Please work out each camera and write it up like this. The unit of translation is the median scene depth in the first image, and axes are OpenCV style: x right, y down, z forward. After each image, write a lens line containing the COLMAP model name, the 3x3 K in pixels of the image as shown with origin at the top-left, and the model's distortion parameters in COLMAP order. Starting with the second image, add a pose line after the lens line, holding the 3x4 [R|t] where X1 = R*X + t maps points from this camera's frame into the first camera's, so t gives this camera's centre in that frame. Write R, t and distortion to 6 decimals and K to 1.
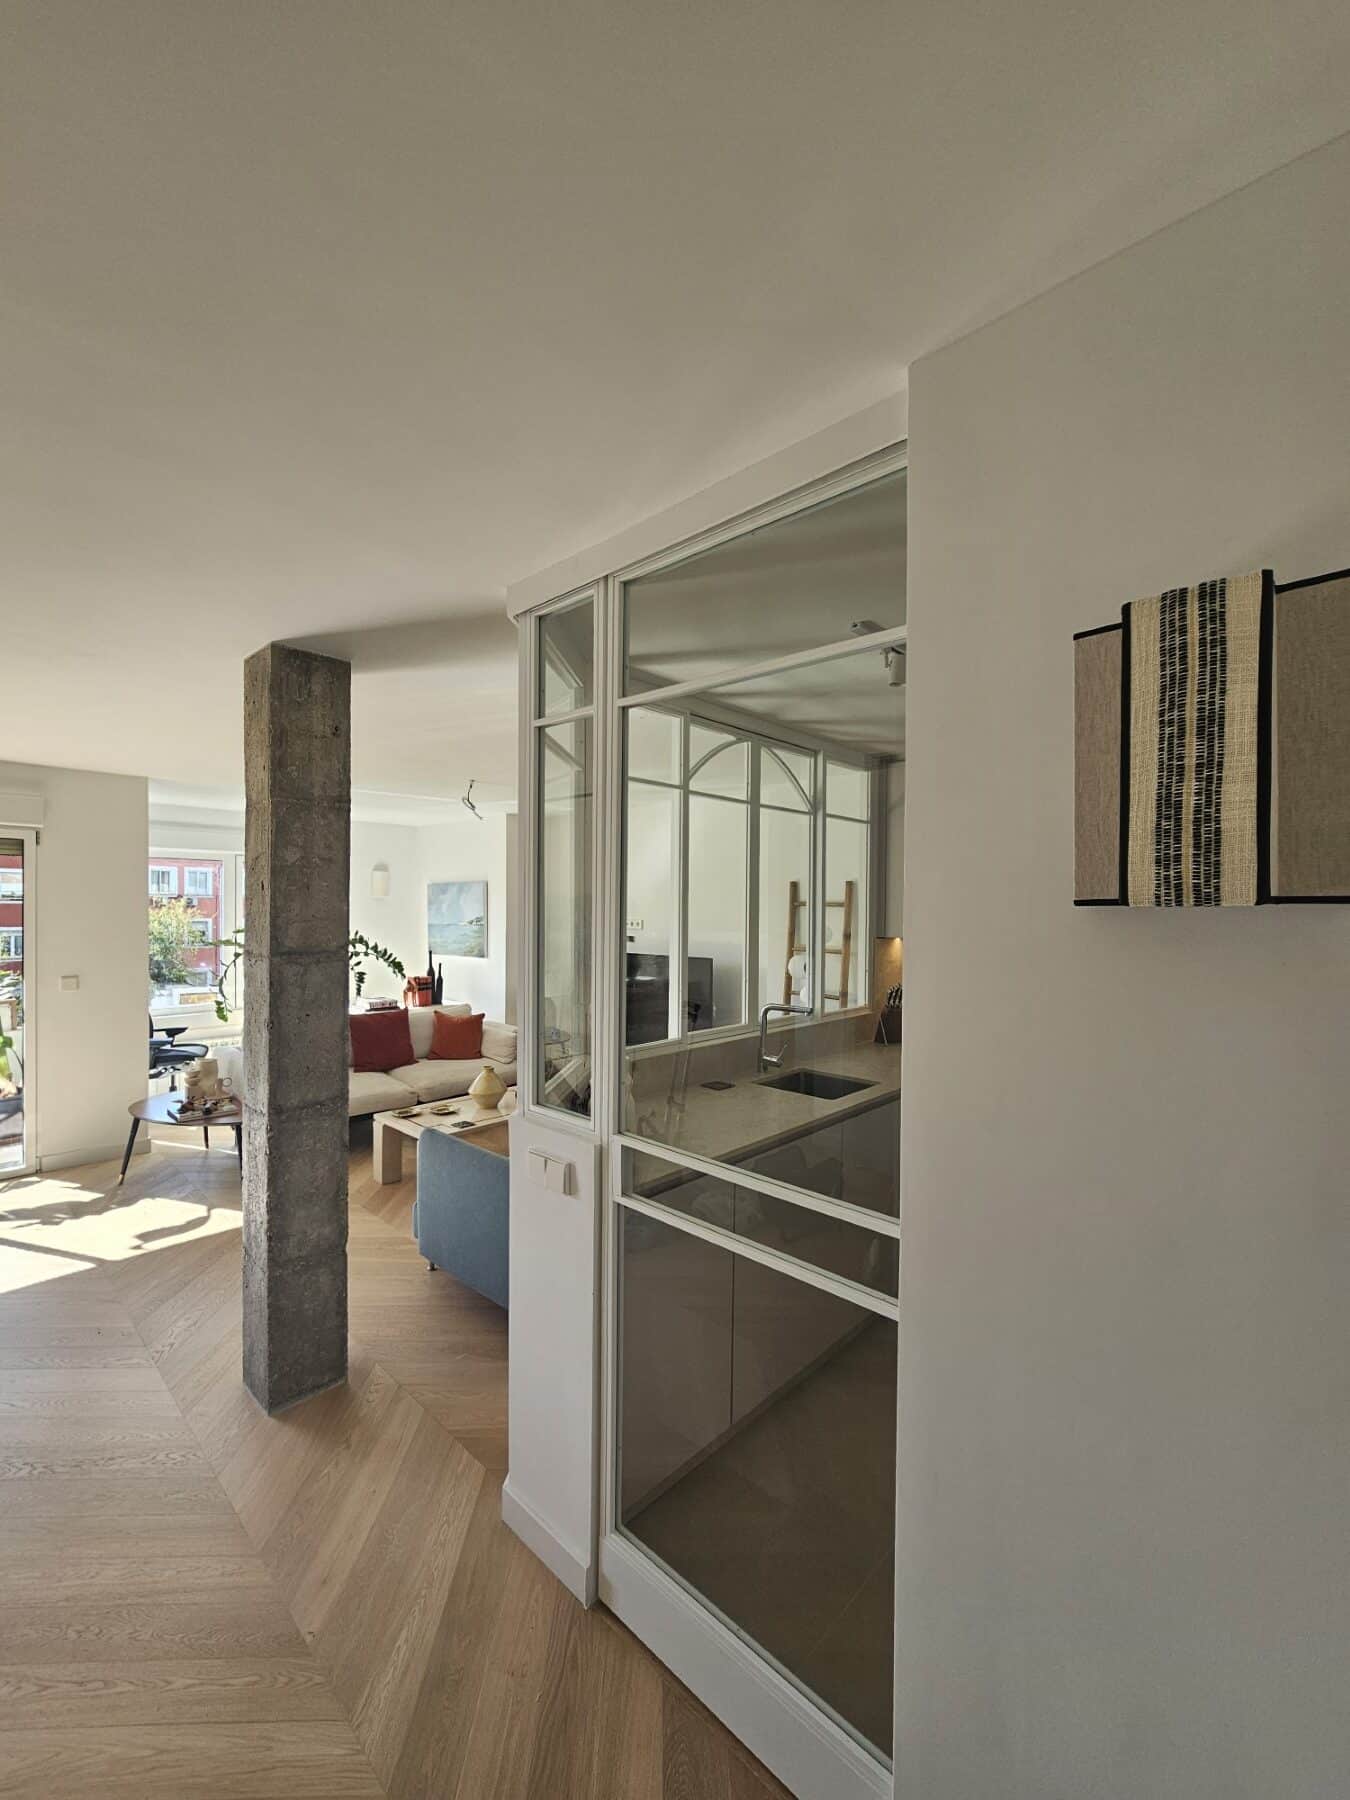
lens RADIAL K [[744.0, 0, 668.7], [0, 744.0, 909.3], [0, 0, 1]] dist [0.000330, -0.000256]
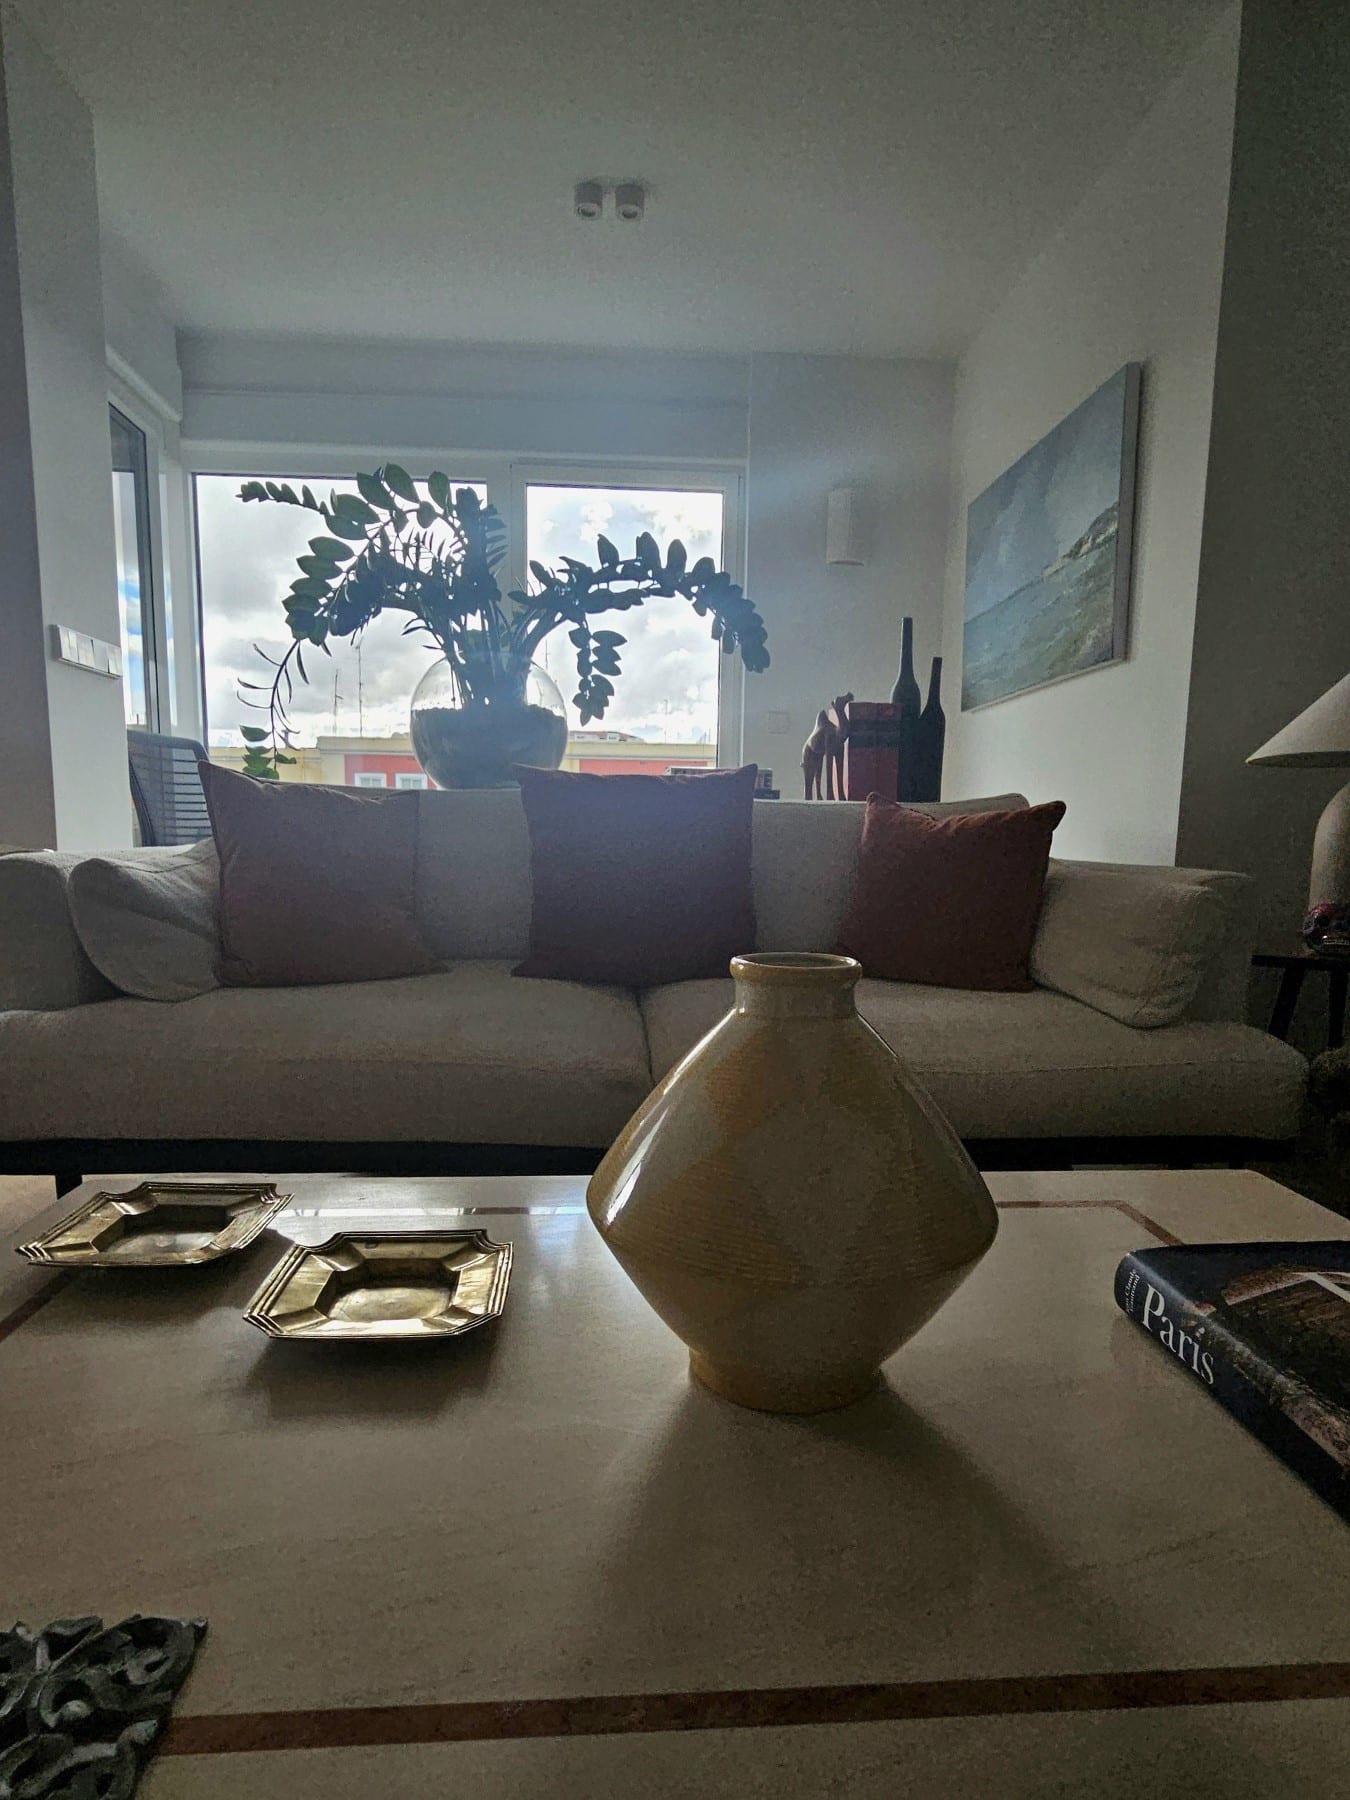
lens RADIAL K [[926.2, 0, 671.1], [0, 926.2, 944.3], [0, 0, 1]] dist [-0.001629, 0.000200]
pose [[0.735216, 0.084939, -0.672490, -0.351163], [-0.011177, 0.993502, 0.113265, 0.370223], [0.677740, -0.075758, 0.731388, 1.726973]]
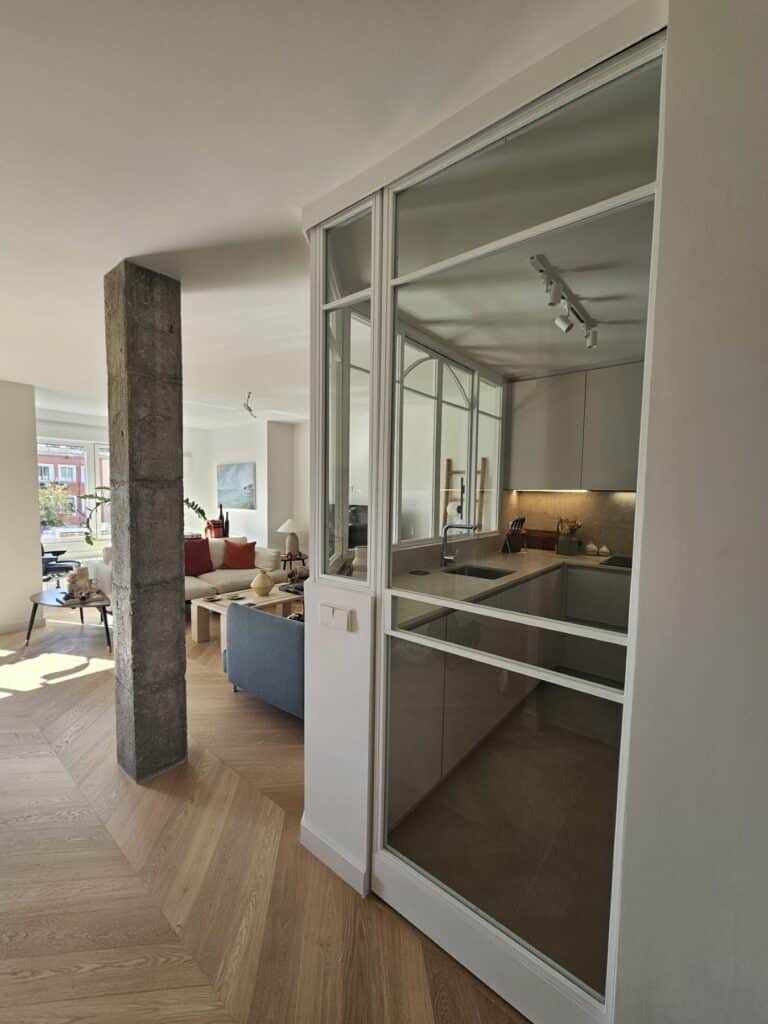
lens RADIAL K [[424.6, 0, 380.3], [0, 424.6, 518.8], [0, 0, 1]] dist [-0.002317, 0.000680]
pose [[0.997465, 0.002512, 0.071117, -0.100493], [-0.006579, 0.998352, 0.057005, 0.083573], [-0.070857, -0.057329, 0.995838, 0.127961]]
